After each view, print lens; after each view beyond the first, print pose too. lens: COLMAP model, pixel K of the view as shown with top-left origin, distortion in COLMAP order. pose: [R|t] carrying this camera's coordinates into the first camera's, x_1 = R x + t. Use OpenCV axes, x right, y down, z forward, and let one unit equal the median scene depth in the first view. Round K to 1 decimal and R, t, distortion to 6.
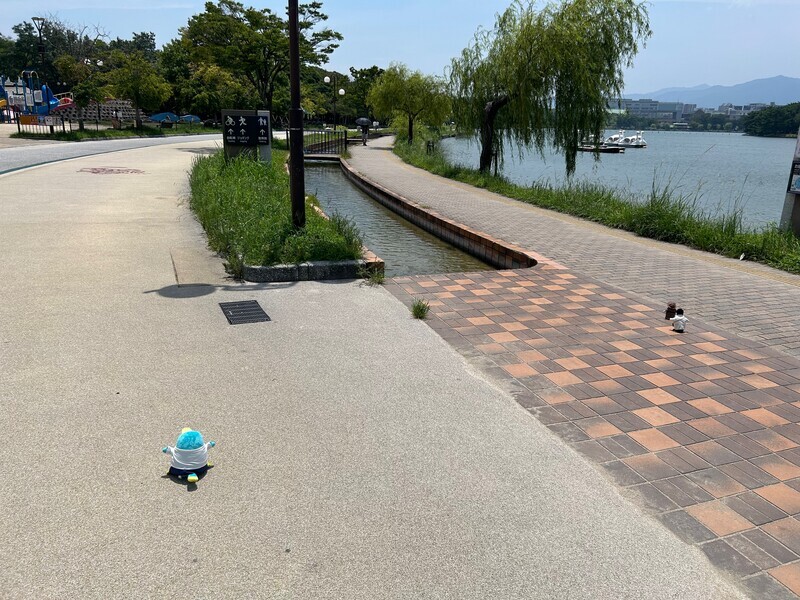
lens RADIAL K [[607.8, 0, 401.2], [0, 607.8, 296.7], [0, 0, 1]] dist [0.051365, -0.044326]
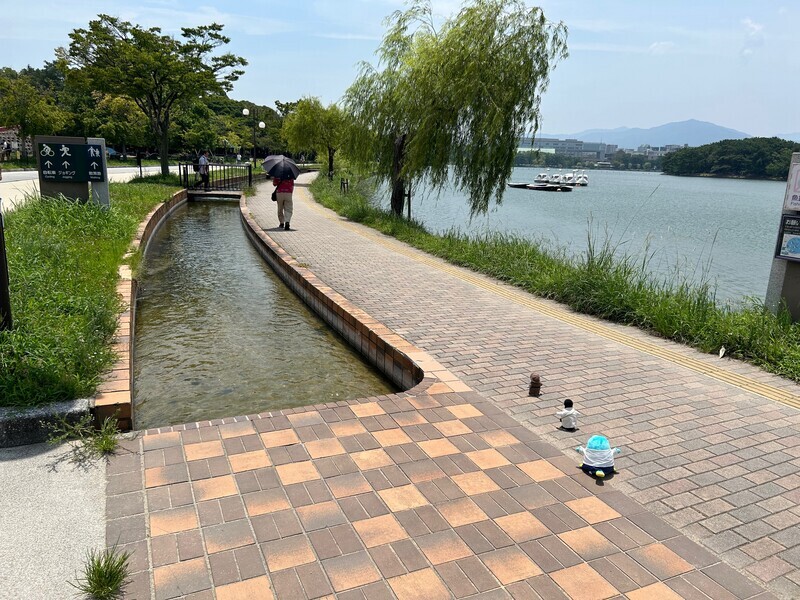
lens RADIAL K [[607.8, 0, 399.7], [0, 607.8, 305.0], [0, 0, 1]] dist [0.051365, -0.044326]
pose [[0.995039, -0.012485, 0.098696, 0.079068], [0.016659, 0.998996, -0.041585, -0.059234], [-0.098078, 0.043023, 0.994248, 0.216592]]
